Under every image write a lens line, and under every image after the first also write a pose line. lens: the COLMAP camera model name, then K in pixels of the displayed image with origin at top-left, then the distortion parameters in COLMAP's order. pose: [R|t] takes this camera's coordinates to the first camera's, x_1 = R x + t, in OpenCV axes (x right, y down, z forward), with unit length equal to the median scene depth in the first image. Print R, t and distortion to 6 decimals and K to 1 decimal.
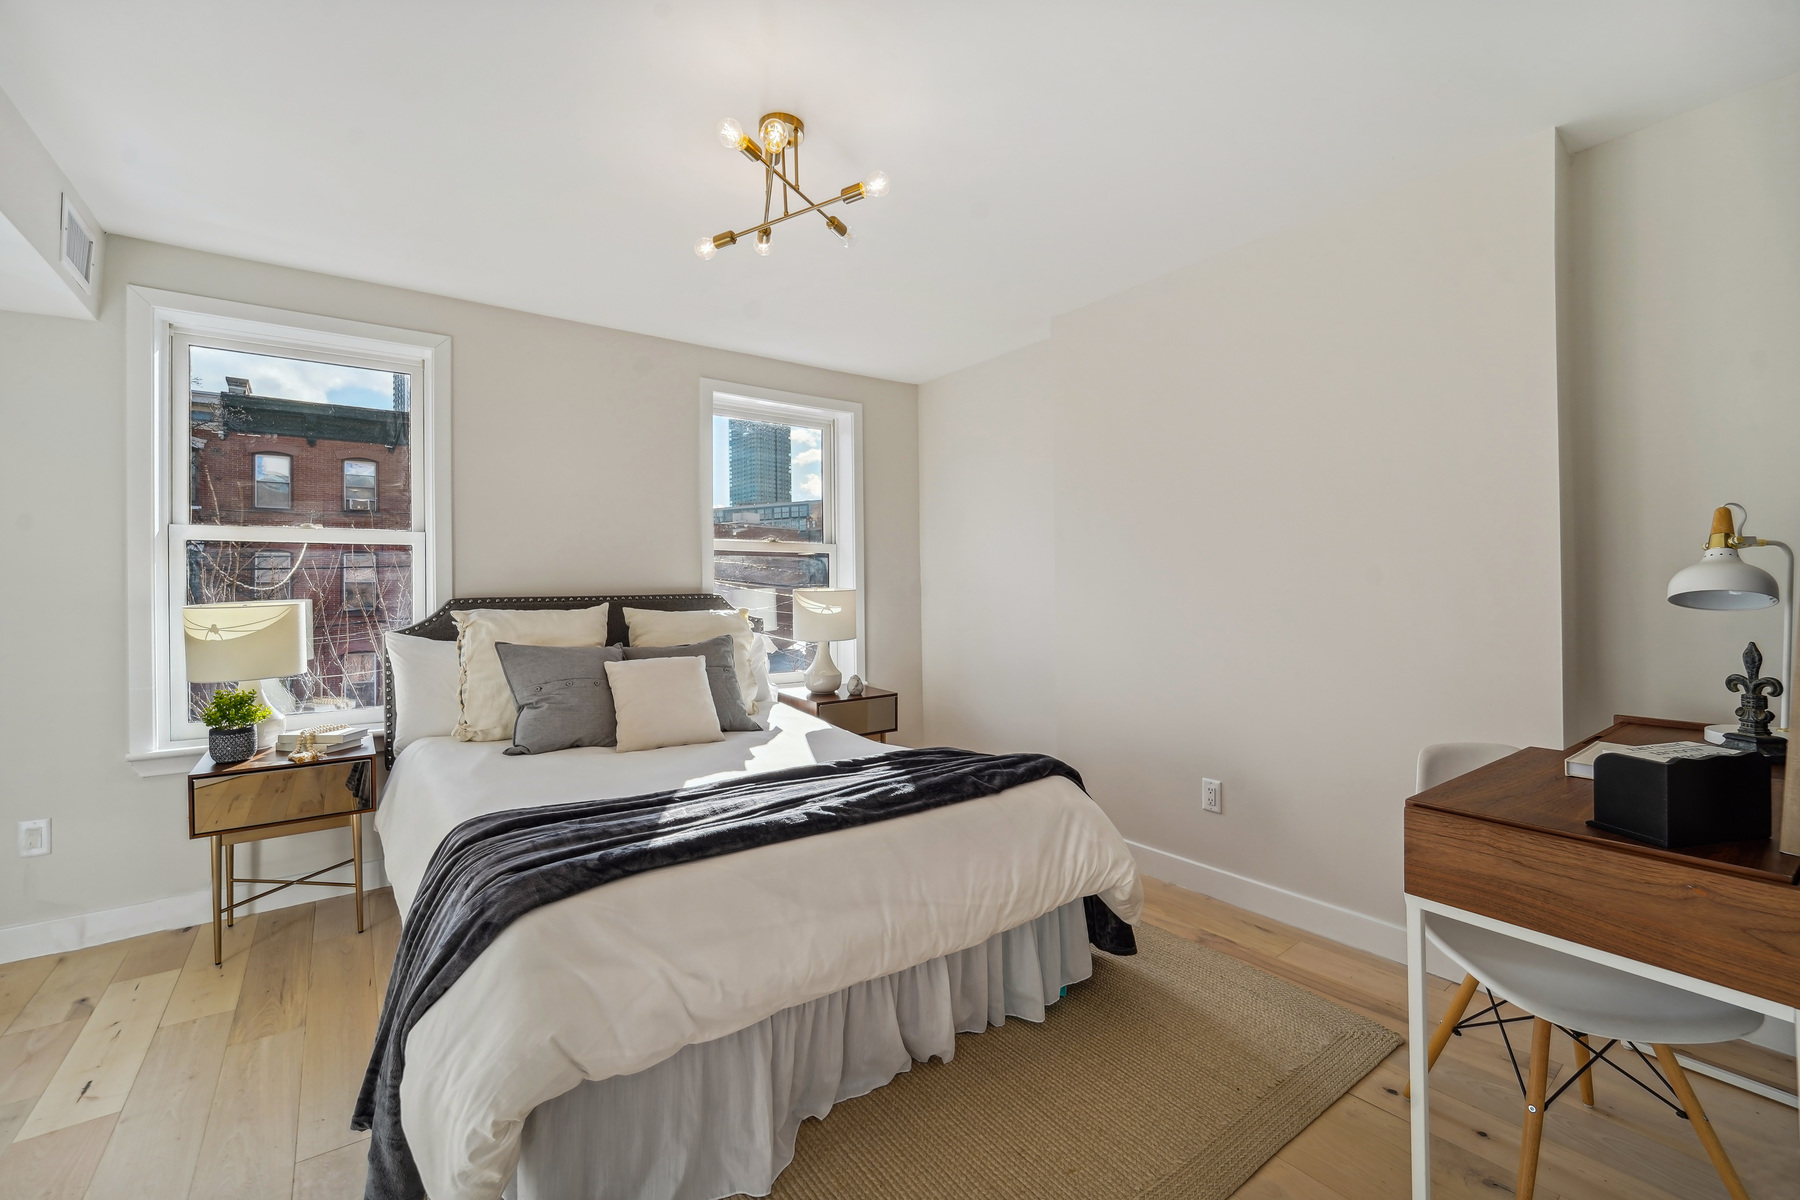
lens RADIAL K [[744.6, 0, 907.1], [0, 744.6, 597.7], [0, 0, 1]] dist [-0.011037, -0.000080]
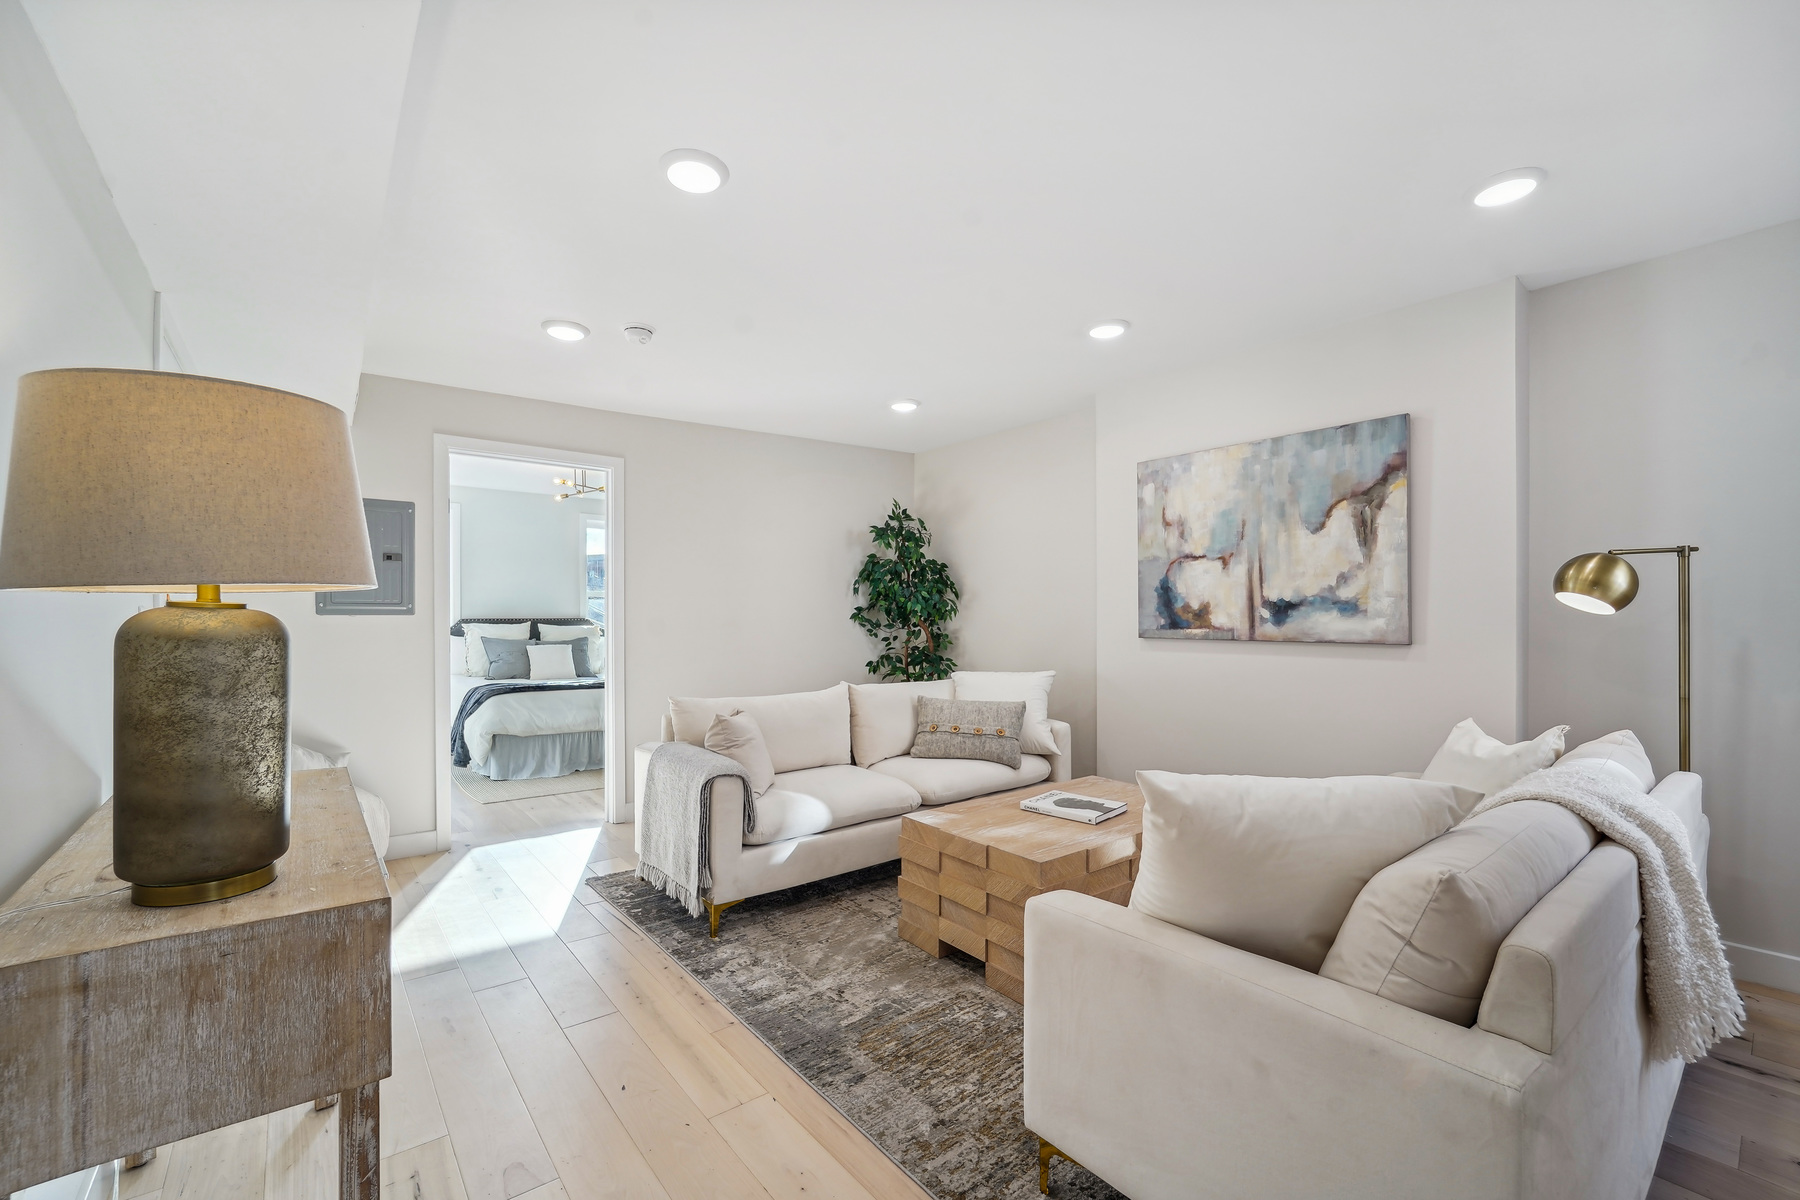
lens RADIAL K [[744.6, 0, 921.8], [0, 744.6, 617.8], [0, 0, 1]] dist [-0.011037, -0.000080]
pose [[0.998669, 0.003663, 0.051452, 0.872841], [-0.003412, 0.999982, -0.004967, 0.003968], [-0.051470, 0.004785, 0.998663, -1.713940]]
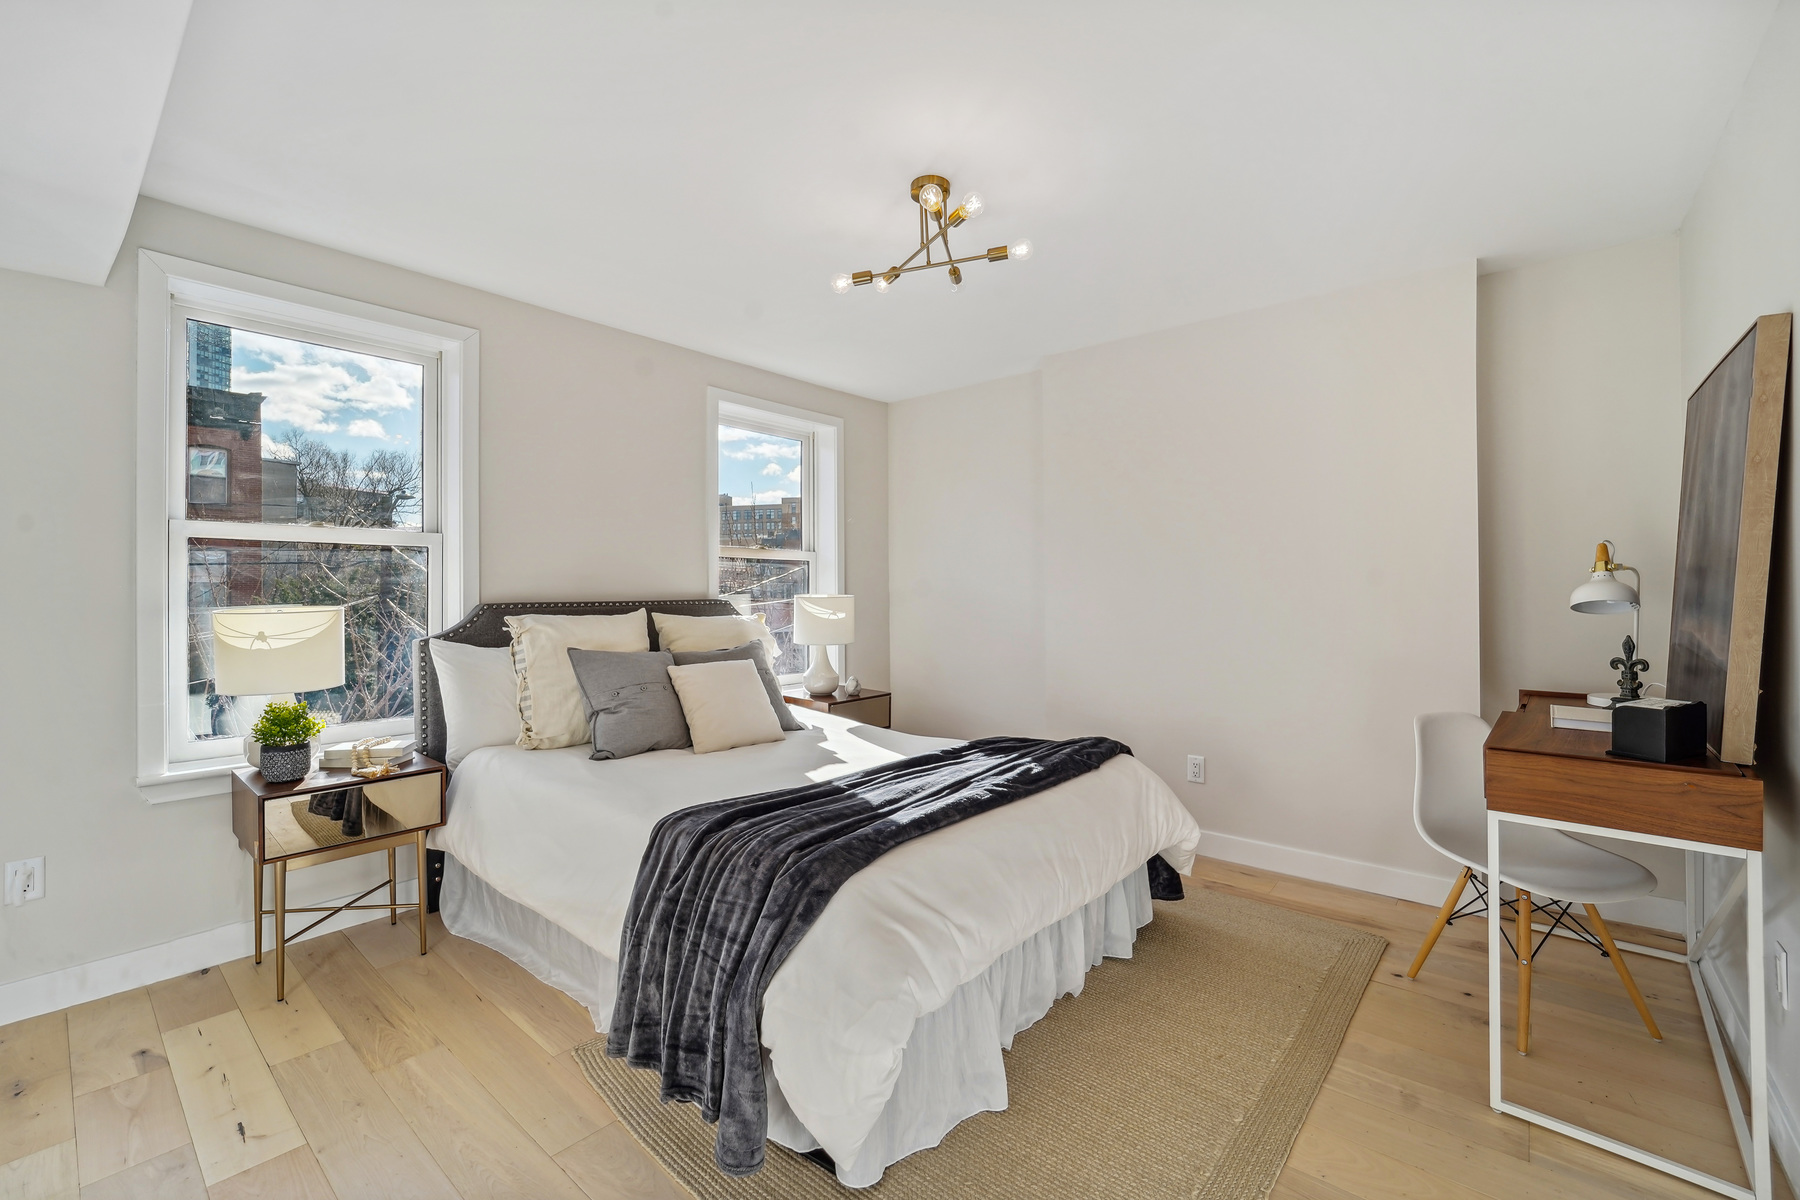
lens RADIAL K [[744.6, 0, 904.6], [0, 744.6, 601.5], [0, 0, 1]] dist [-0.011037, -0.000080]
pose [[0.974296, 0.002794, 0.225255, -0.372709], [-0.002266, 0.999994, -0.002604, -0.000485], [-0.225261, 0.002027, 0.974296, -0.073291]]
